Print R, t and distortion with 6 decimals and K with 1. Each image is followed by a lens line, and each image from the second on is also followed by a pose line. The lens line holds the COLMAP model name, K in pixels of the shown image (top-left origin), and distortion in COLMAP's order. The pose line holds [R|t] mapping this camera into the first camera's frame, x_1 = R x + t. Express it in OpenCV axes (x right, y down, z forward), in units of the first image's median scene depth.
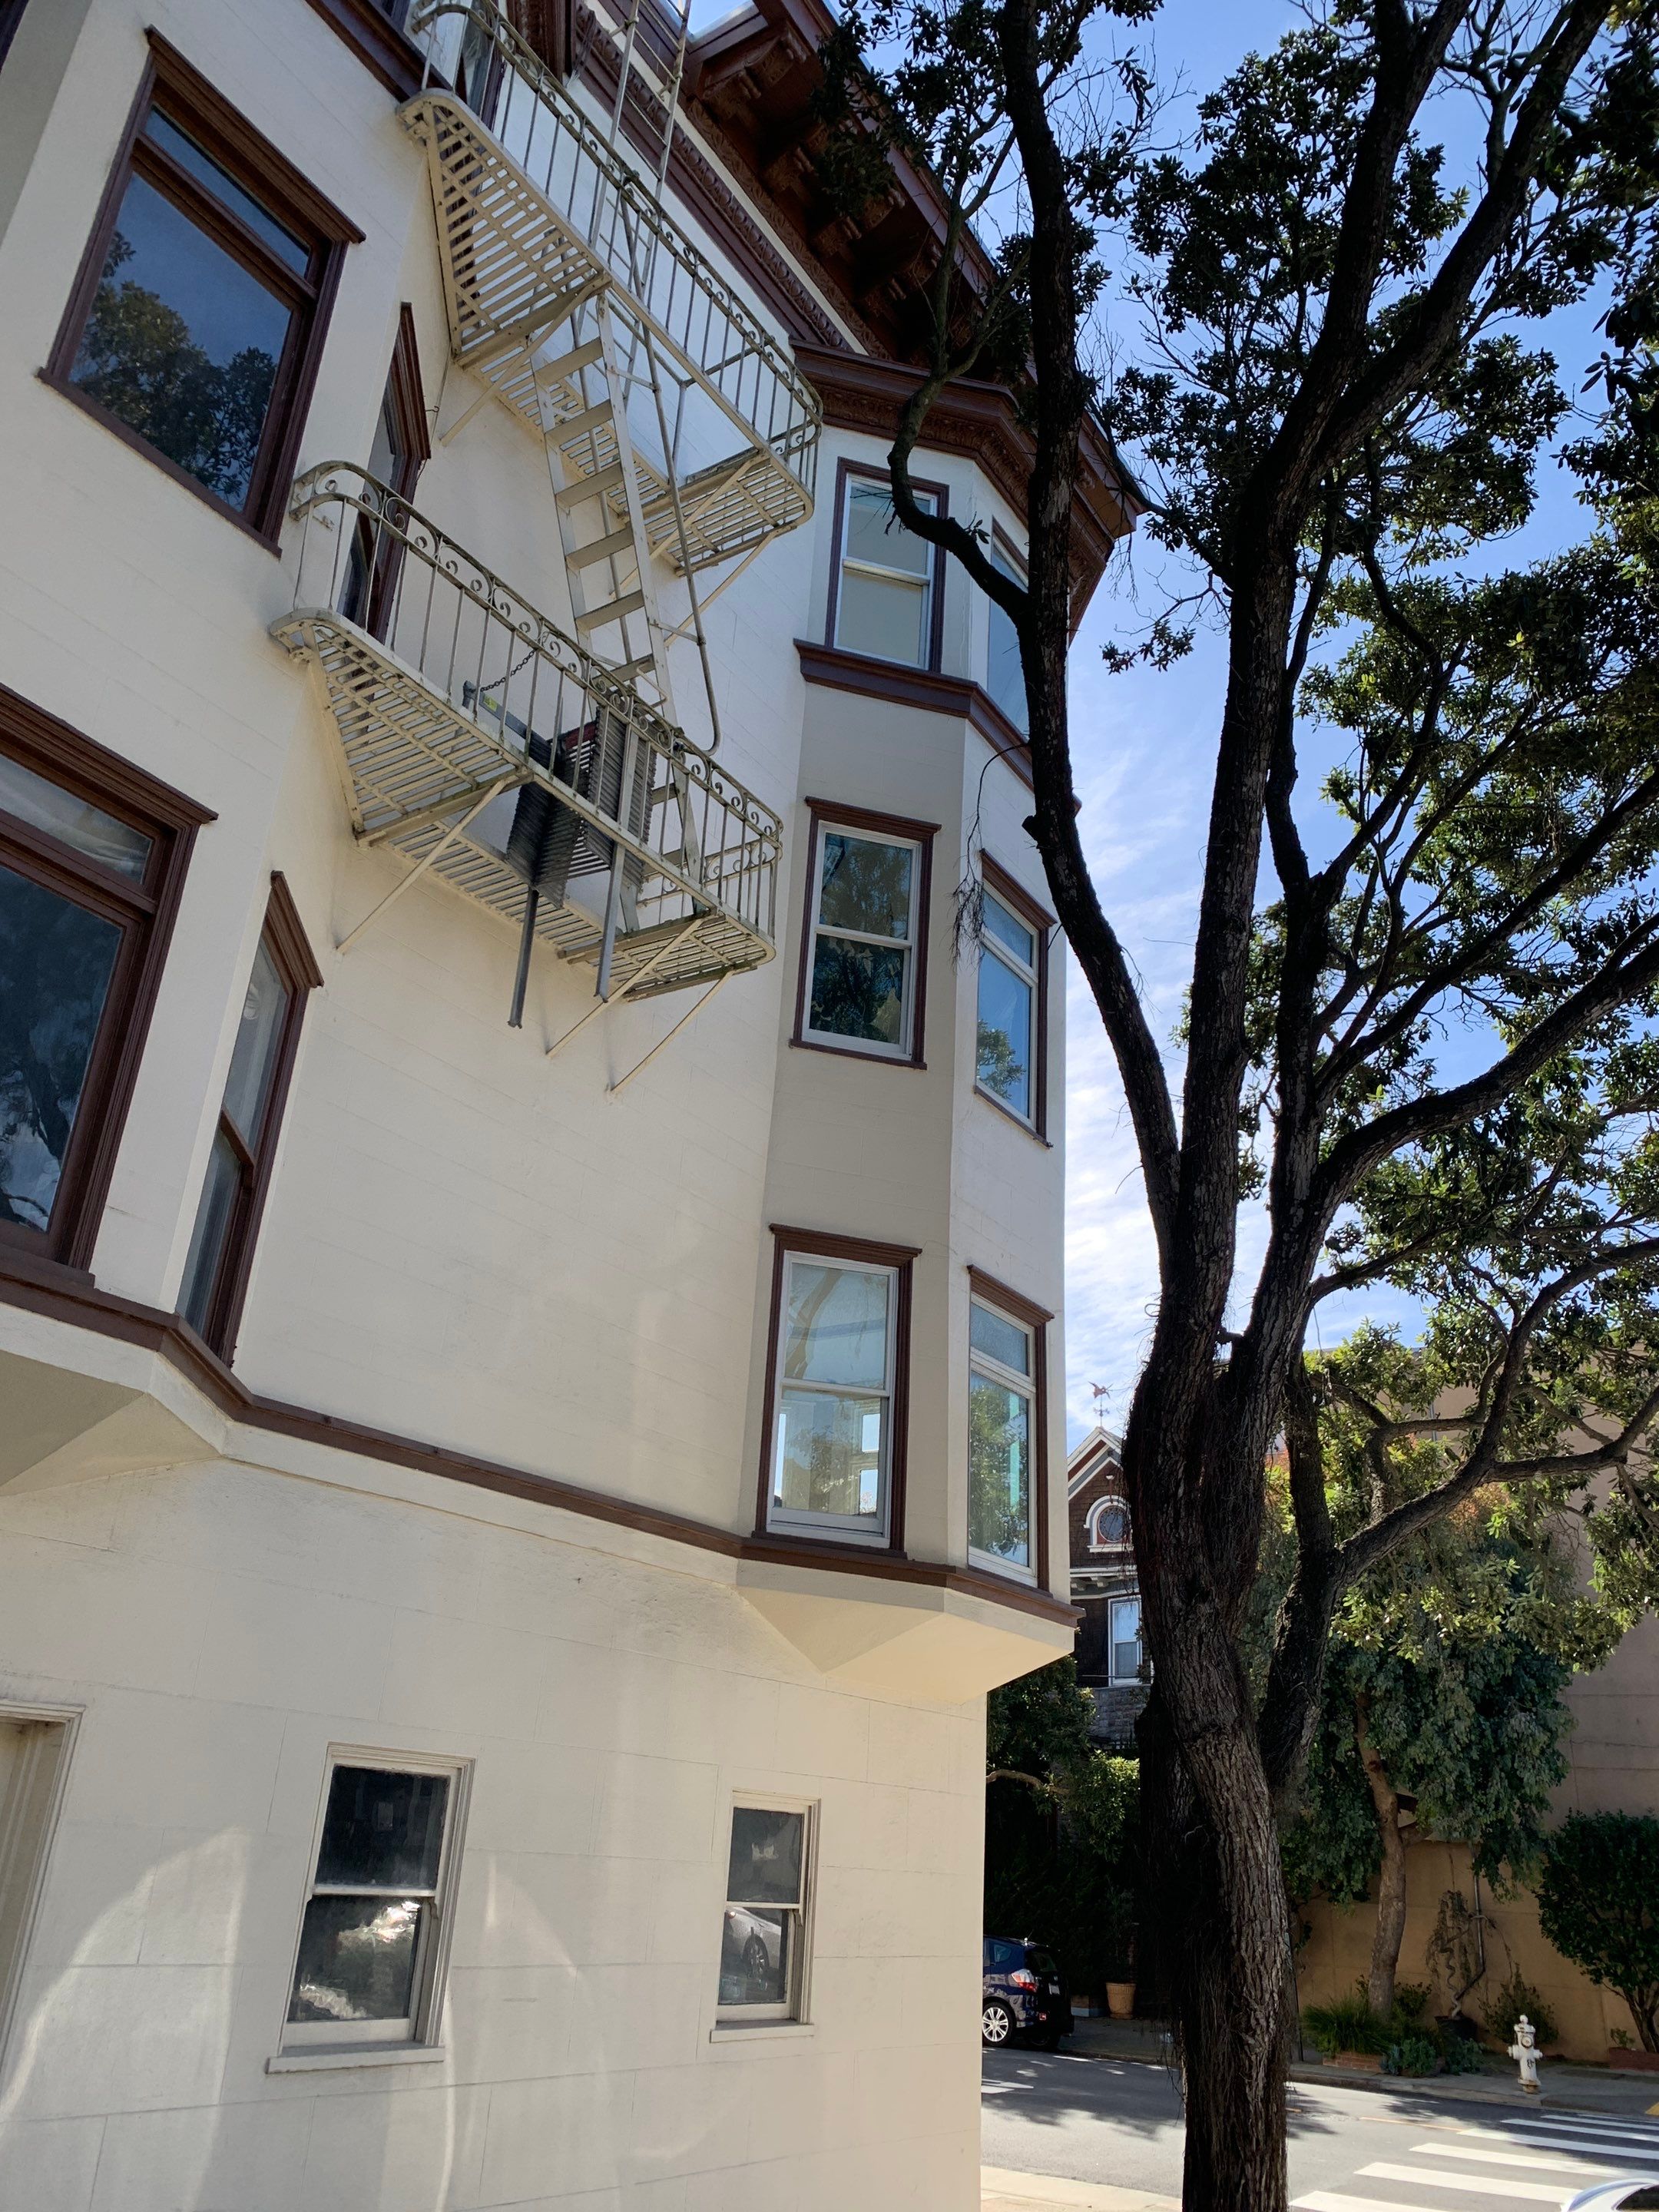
lens RADIAL K [[1692.9, 0, 829.5], [0, 1692.9, 1106.0], [0, 0, 1]] dist [0.072797, -0.083679]
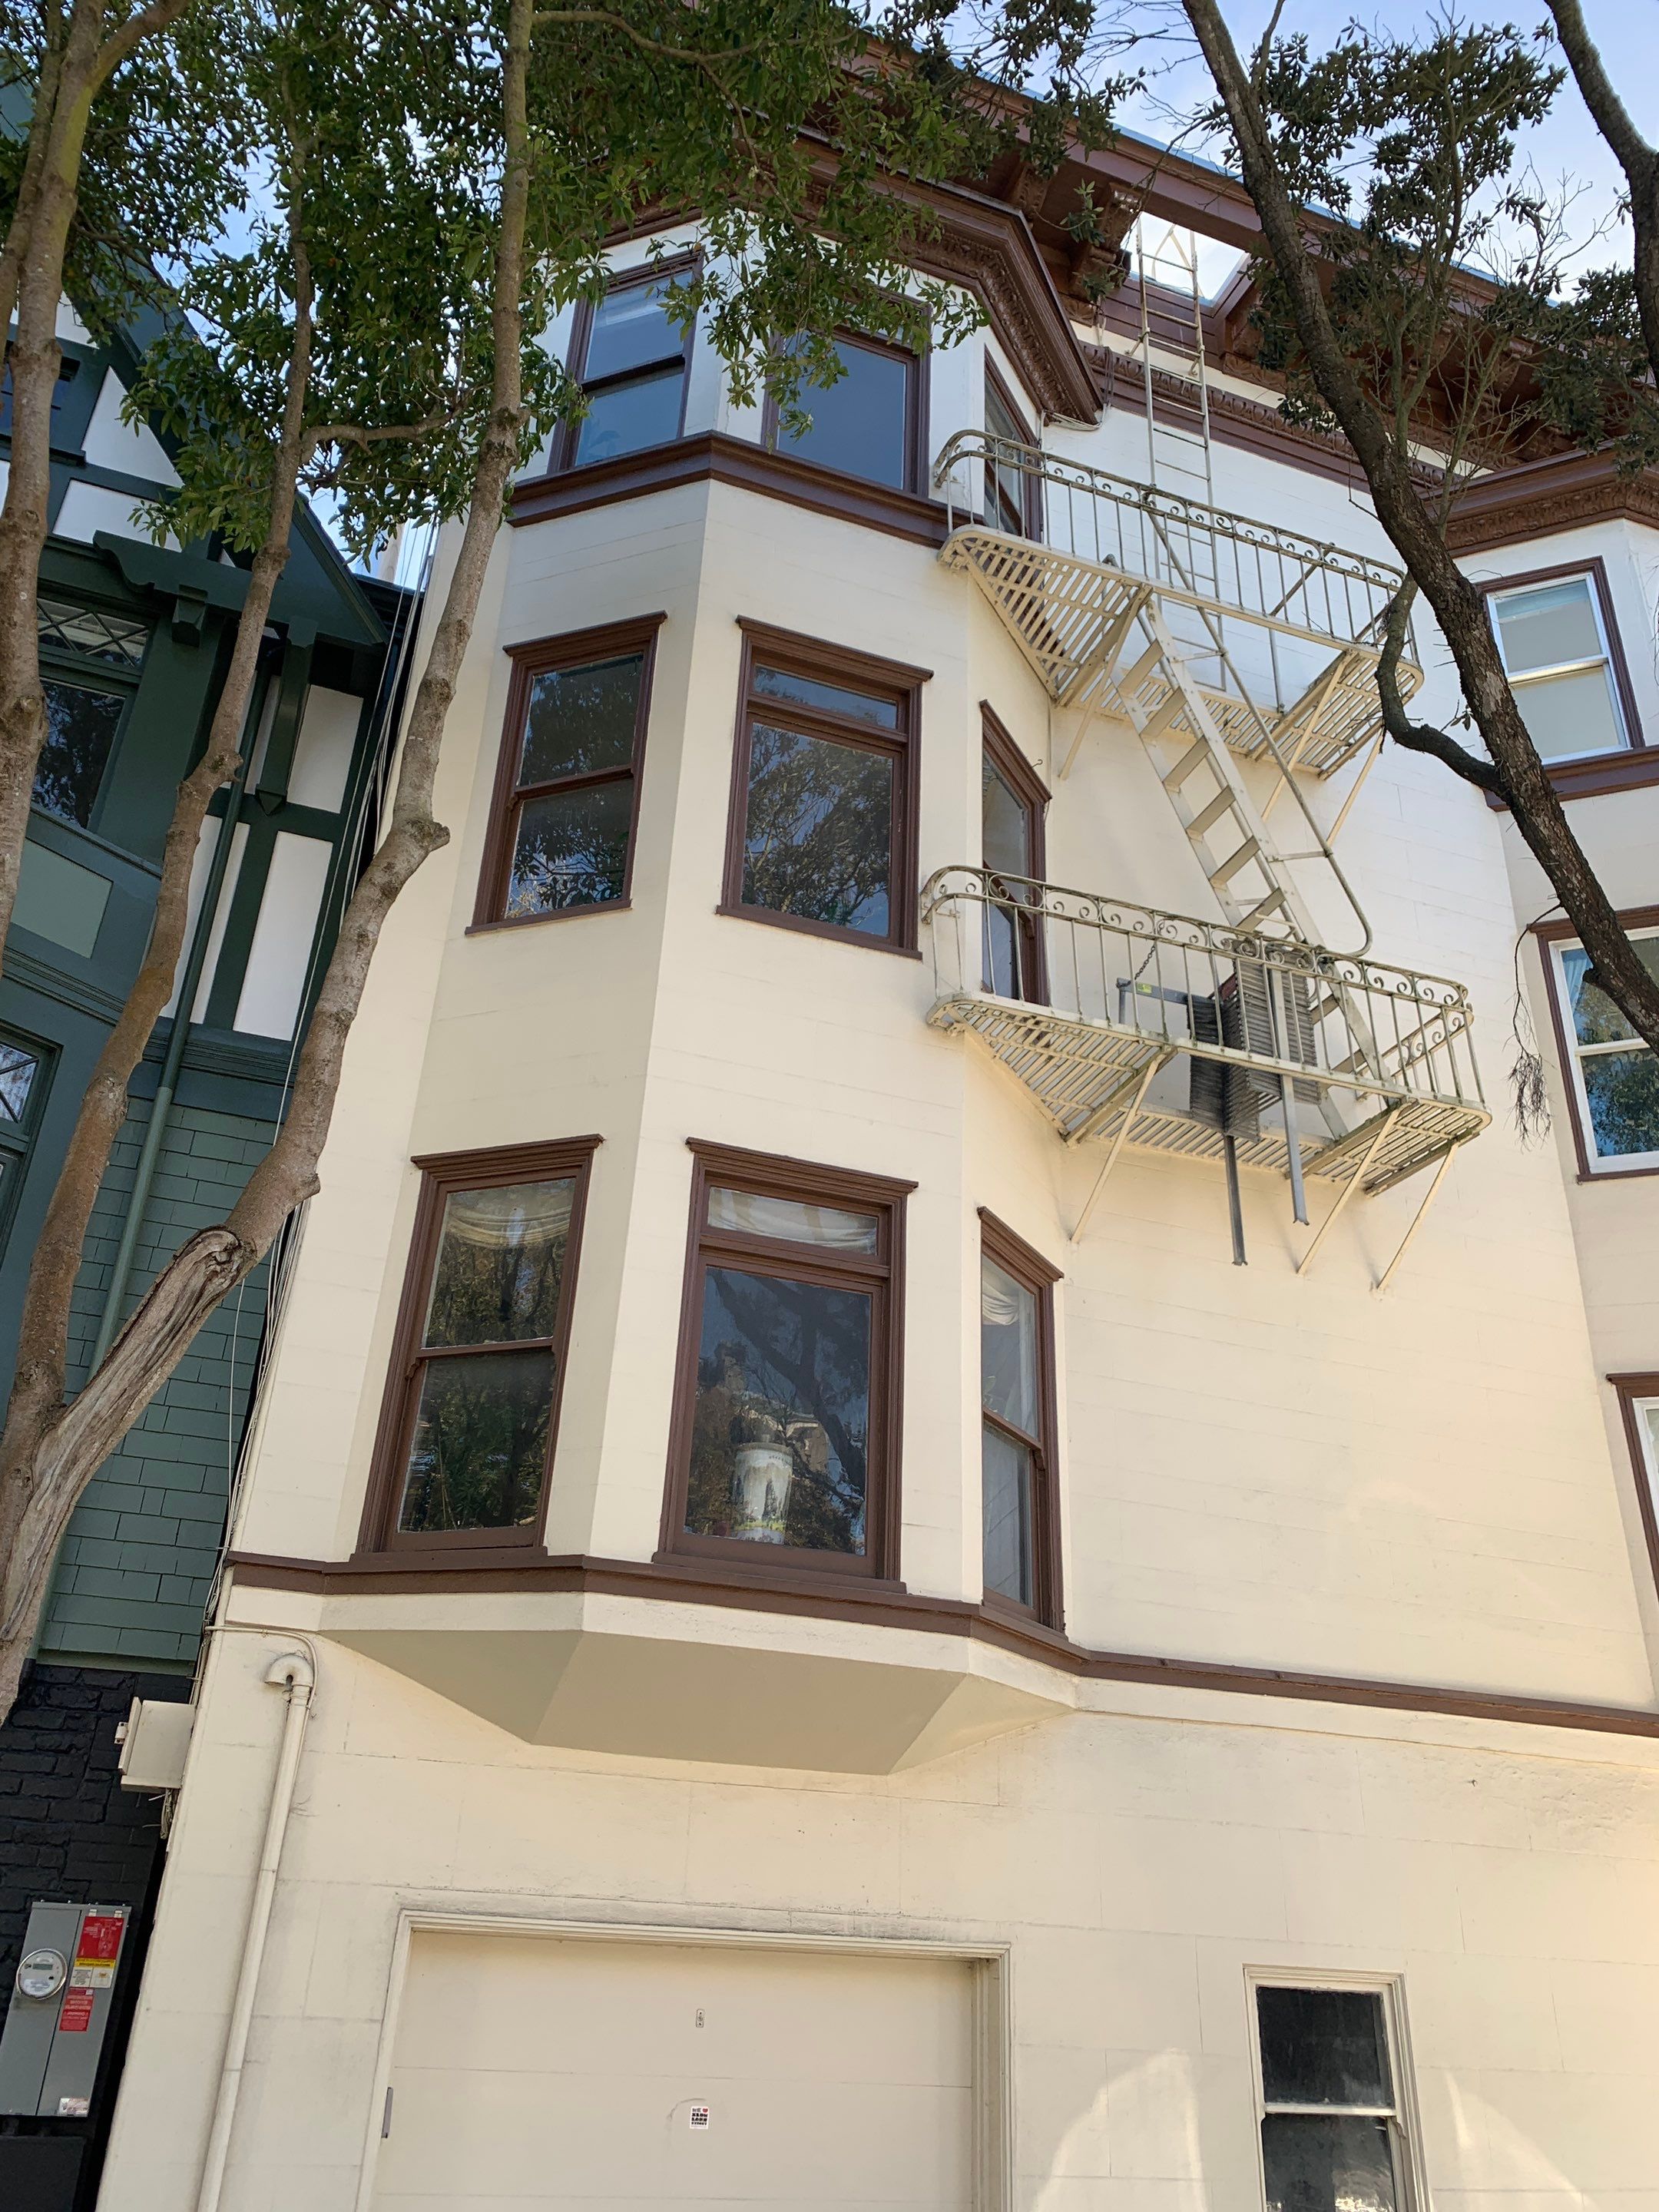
lens RADIAL K [[1714.5, 0, 829.5], [0, 1714.5, 1106.0], [0, 0, 1]] dist [0.065755, -0.053779]
pose [[0.815959, -0.296725, -0.496151, 0.182691], [0.247672, 0.954903, -0.163767, -0.030037], [0.522370, 0.010744, 0.852652, -0.076595]]
